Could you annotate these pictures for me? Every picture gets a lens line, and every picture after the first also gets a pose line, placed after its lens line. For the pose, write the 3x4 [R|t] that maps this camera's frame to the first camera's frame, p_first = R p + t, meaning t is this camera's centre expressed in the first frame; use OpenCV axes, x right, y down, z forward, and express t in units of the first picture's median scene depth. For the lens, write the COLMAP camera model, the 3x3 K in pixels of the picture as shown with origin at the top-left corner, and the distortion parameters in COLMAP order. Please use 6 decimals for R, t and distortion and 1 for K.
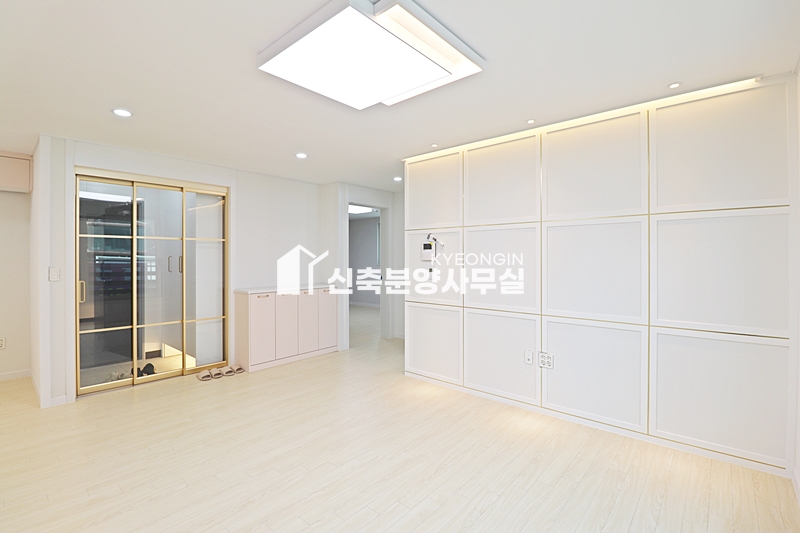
lens RADIAL K [[368.0, 0, 397.7], [0, 368.0, 257.8], [0, 0, 1]] dist [0.001099, -0.014594]
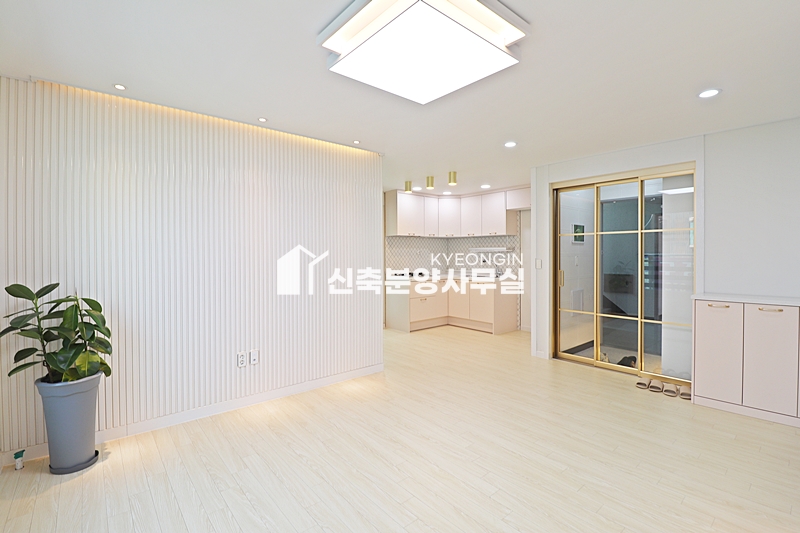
lens RADIAL K [[368.0, 0, 397.7], [0, 368.0, 257.8], [0, 0, 1]] dist [0.001099, -0.014594]
pose [[-0.149998, 0.009425, -0.988641, 0.489965], [0.003862, 0.999953, 0.008947, 0.004837], [0.988679, -0.002477, -0.150027, 0.591818]]
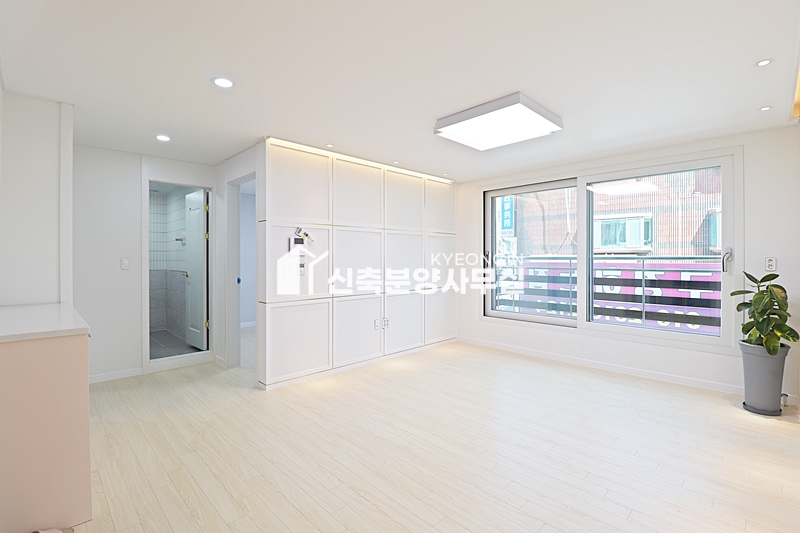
lens RADIAL K [[368.0, 0, 397.7], [0, 368.0, 257.8], [0, 0, 1]] dist [0.001099, -0.014594]
pose [[0.073899, 0.000750, 0.997265, -0.911819], [0.000479, 1.000000, -0.000787, 0.014657], [-0.997266, 0.000536, 0.073898, 0.714139]]
